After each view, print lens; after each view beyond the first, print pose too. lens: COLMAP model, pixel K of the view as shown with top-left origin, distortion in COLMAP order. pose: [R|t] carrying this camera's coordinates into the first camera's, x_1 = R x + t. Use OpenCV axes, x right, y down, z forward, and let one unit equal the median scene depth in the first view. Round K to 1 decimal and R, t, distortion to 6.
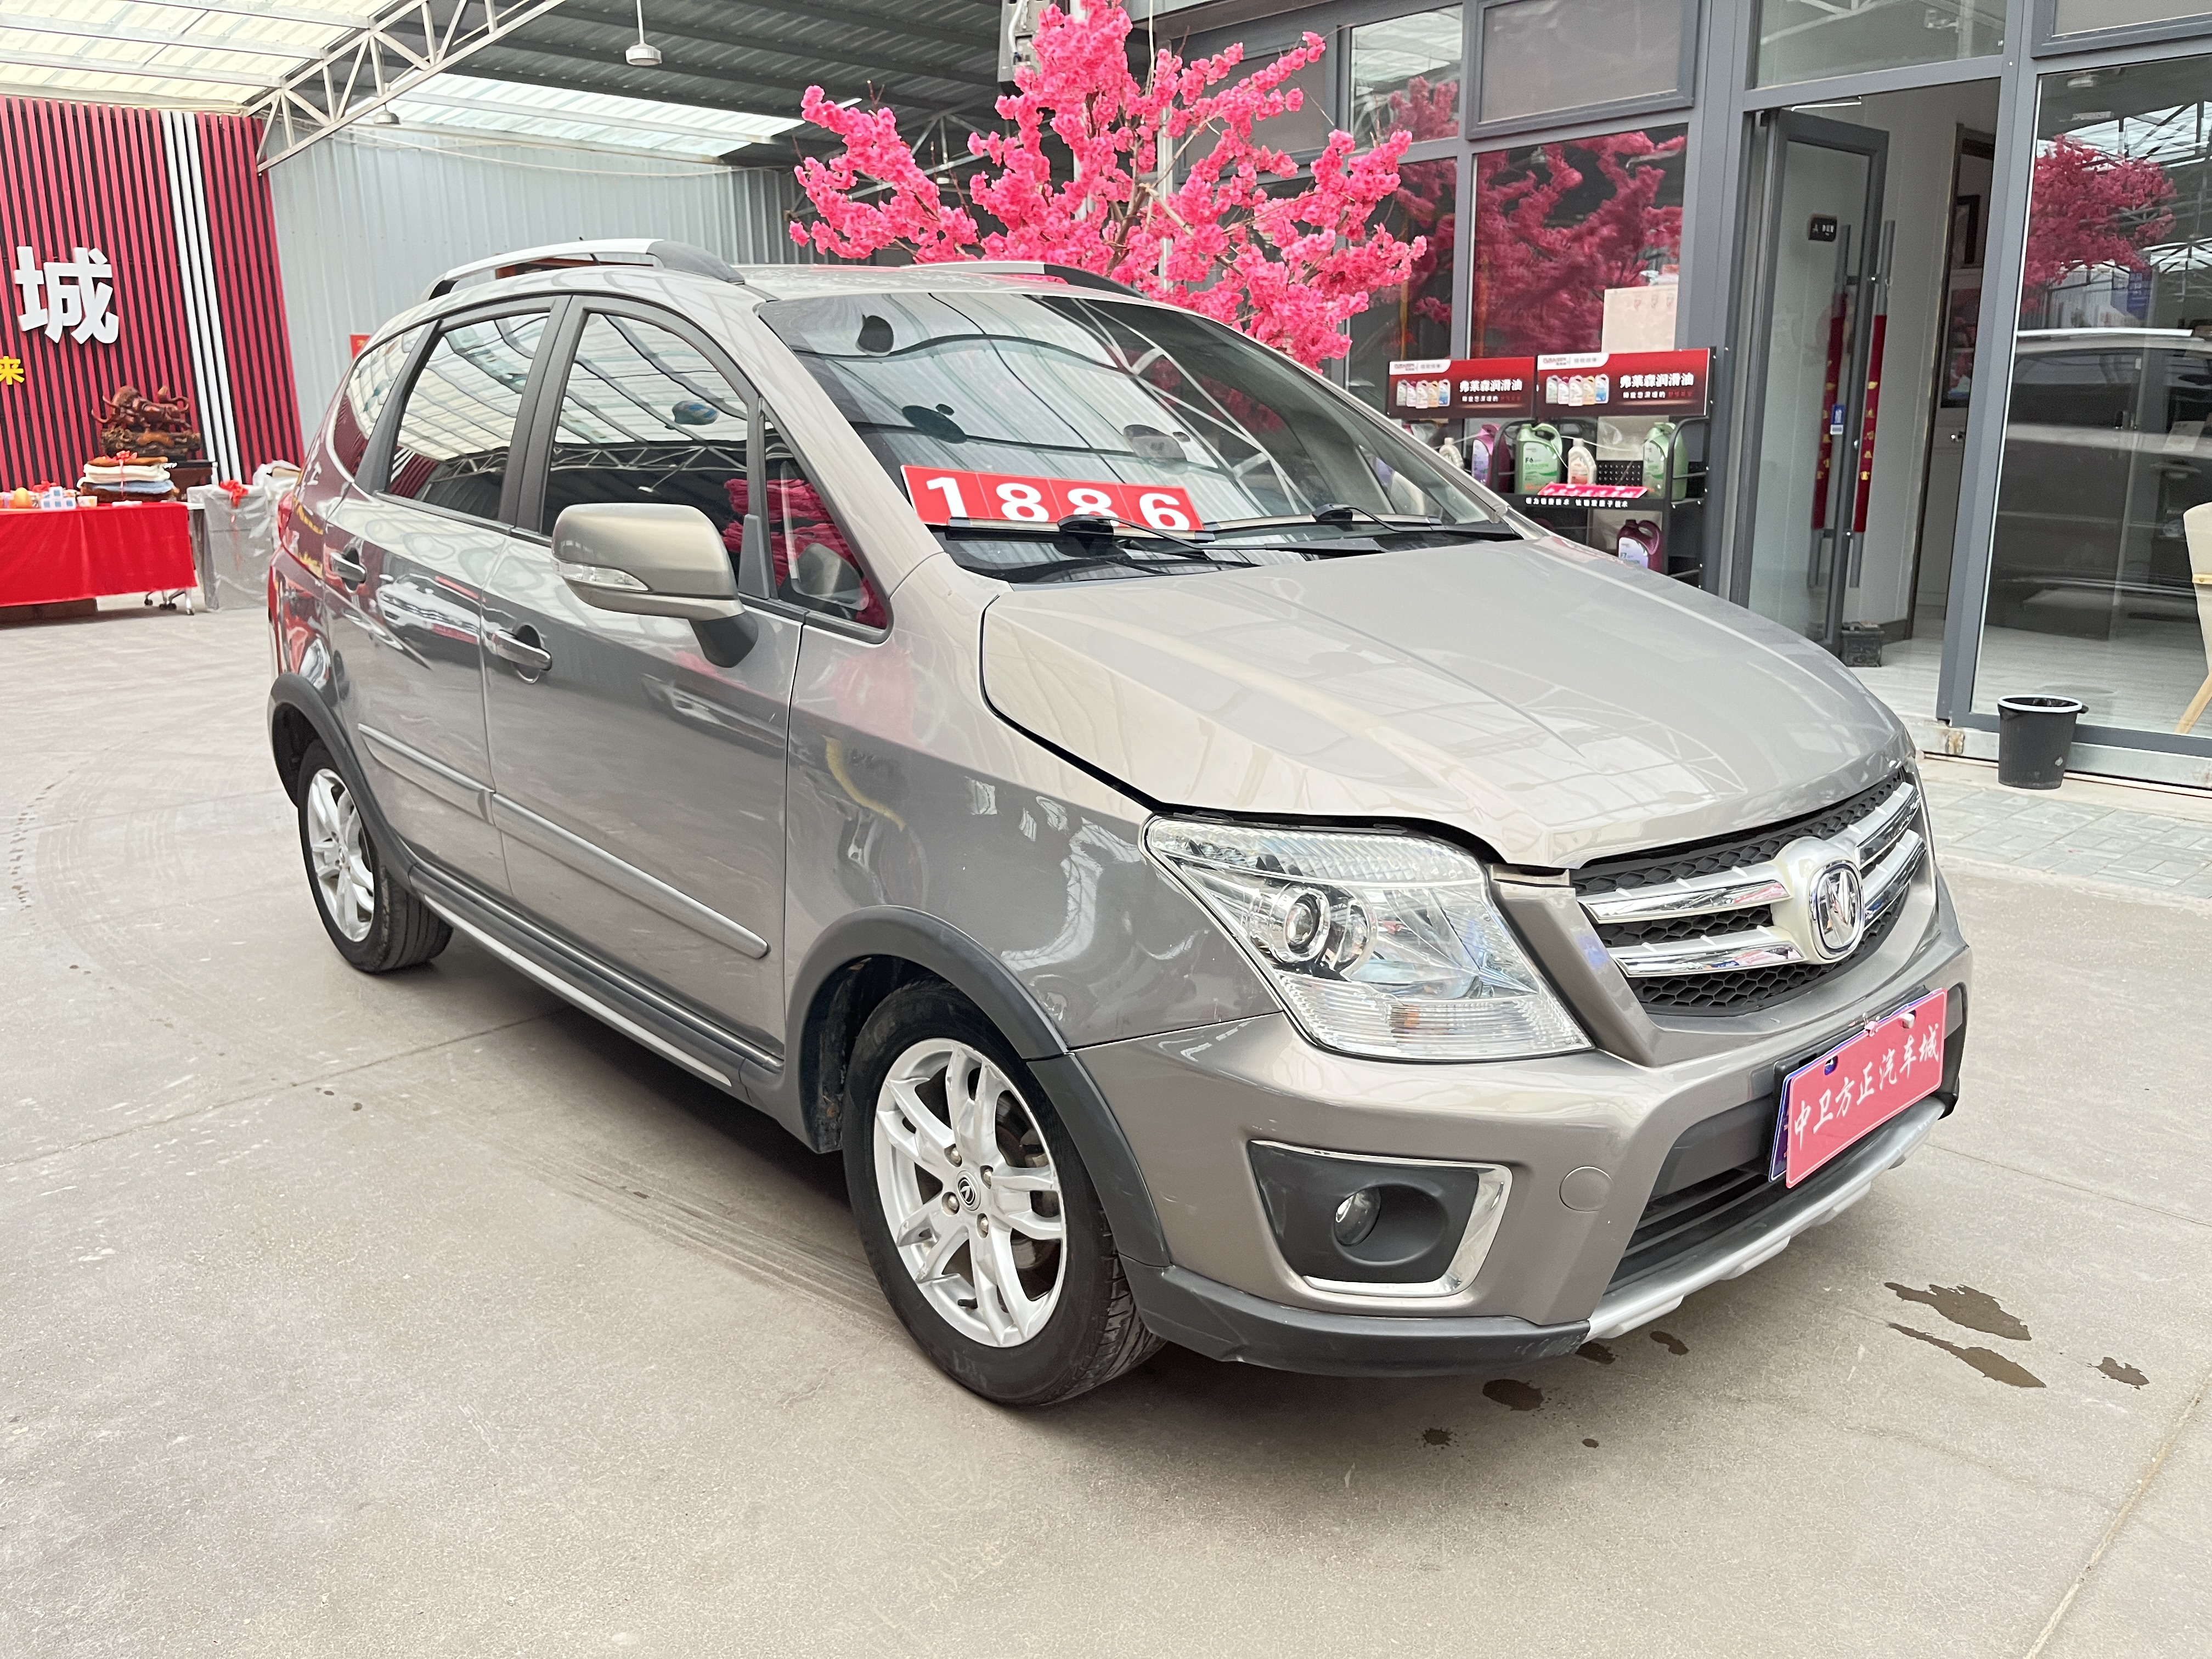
lens RADIAL K [[1661.6, 0, 1104.3], [0, 1661.6, 821.8], [0, 0, 1]] dist [0.097228, -0.150914]
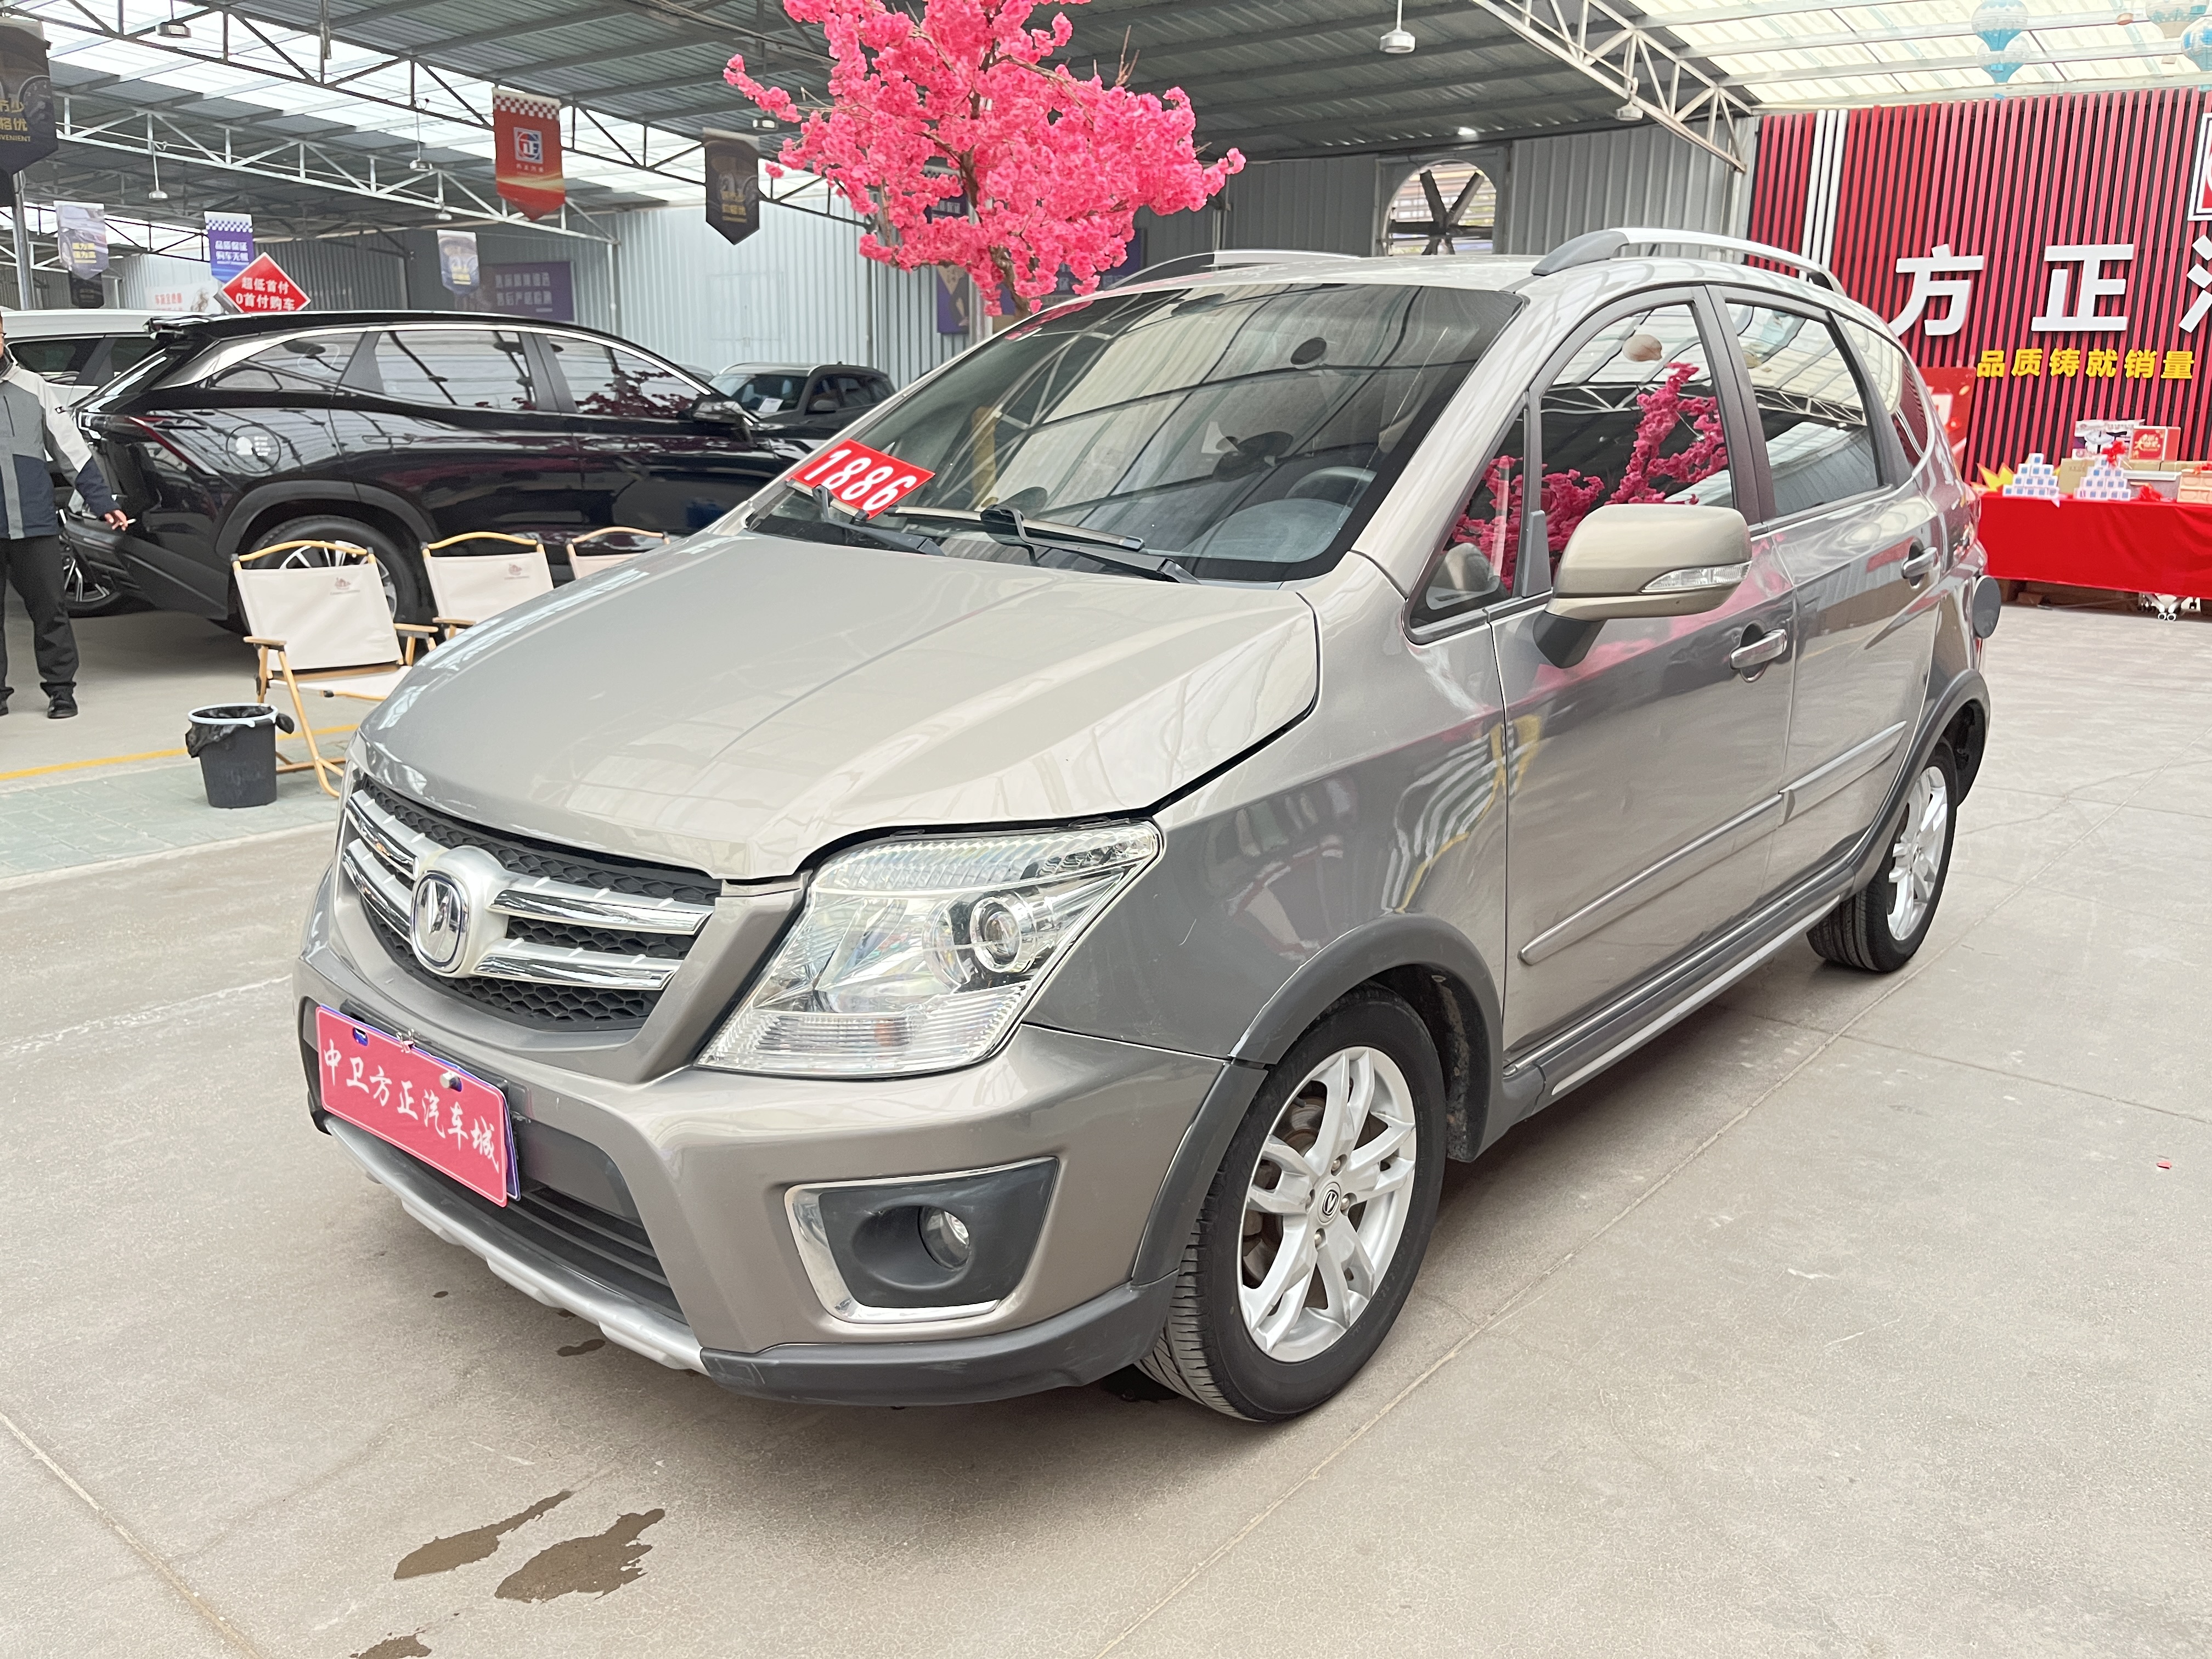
lens RADIAL K [[1661.6, 0, 1104.3], [0, 1661.6, 821.8], [0, 0, 1]] dist [0.097228, -0.150914]
pose [[0.128858, 0.254912, -0.958340, 1.197586], [-0.250983, 0.943316, 0.217169, -0.264925], [0.959376, 0.212543, 0.185533, 1.007133]]
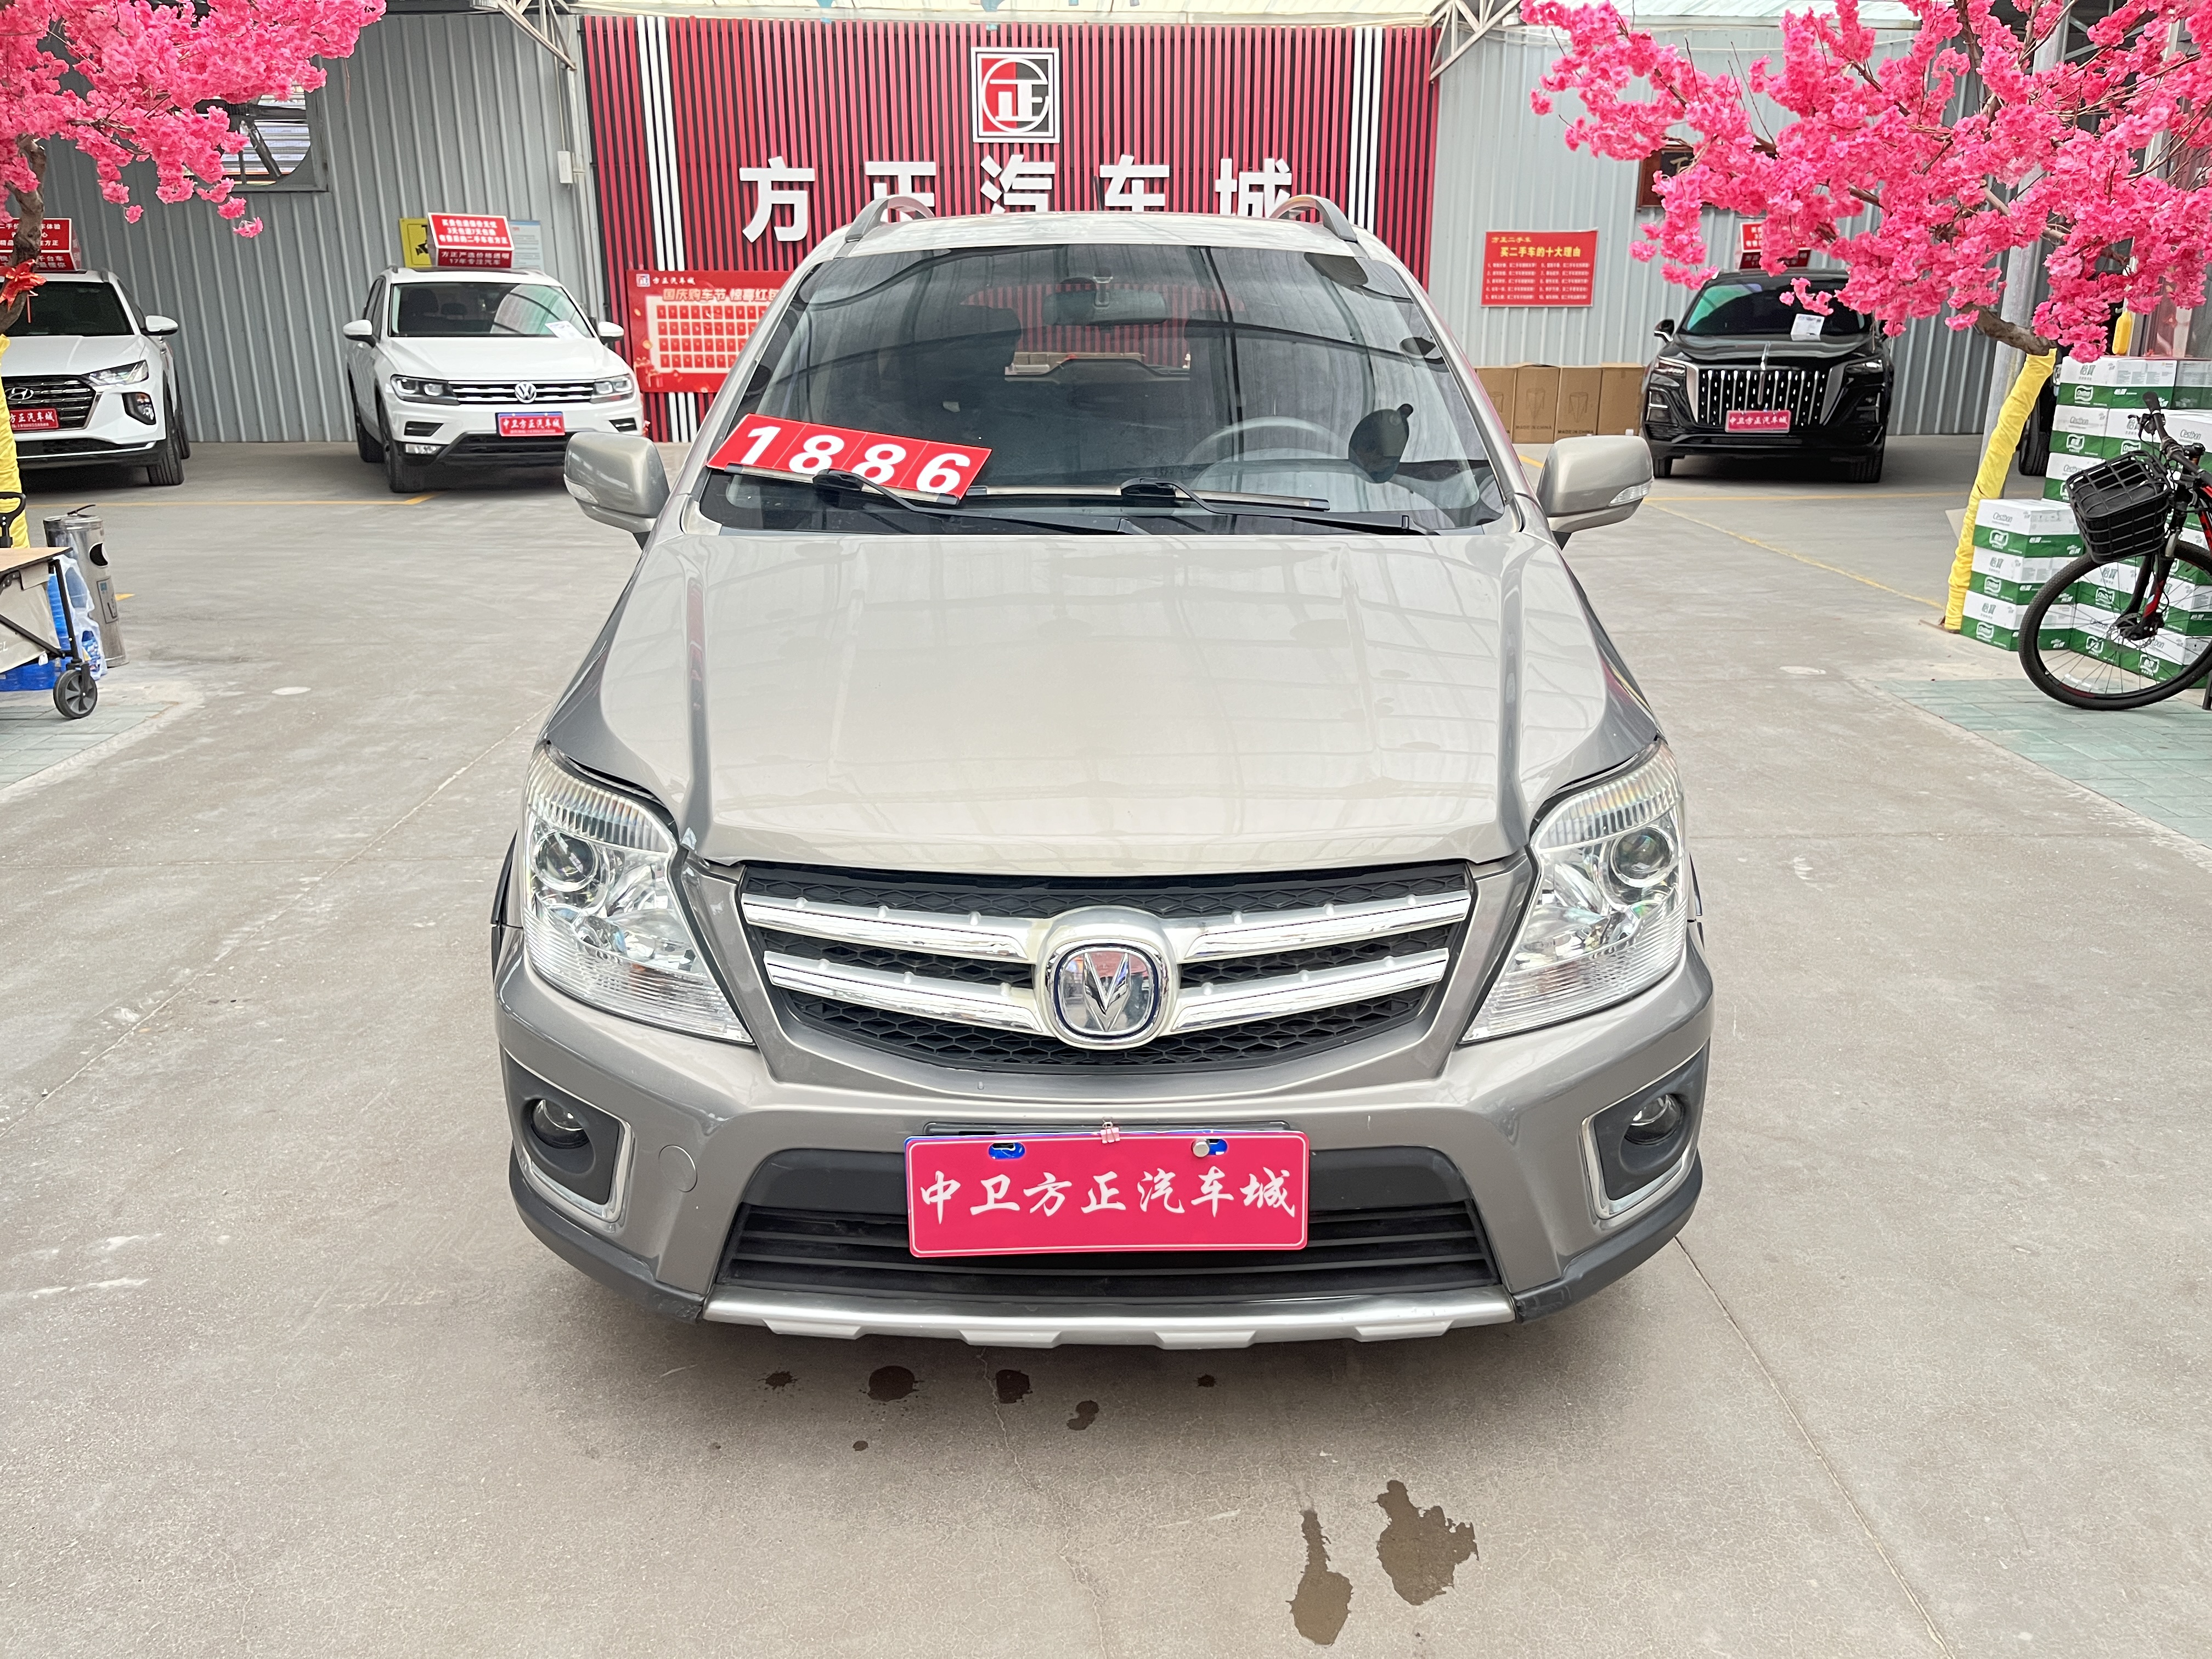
lens RADIAL K [[1671.3, 0, 1106.5], [0, 1671.3, 818.1], [0, 0, 1]] dist [0.027657, -0.003456]
pose [[0.752911, 0.206270, -0.624962, 0.822354], [-0.167134, 0.978410, 0.121575, -0.122798], [0.636547, 0.012917, 0.771130, 0.278253]]
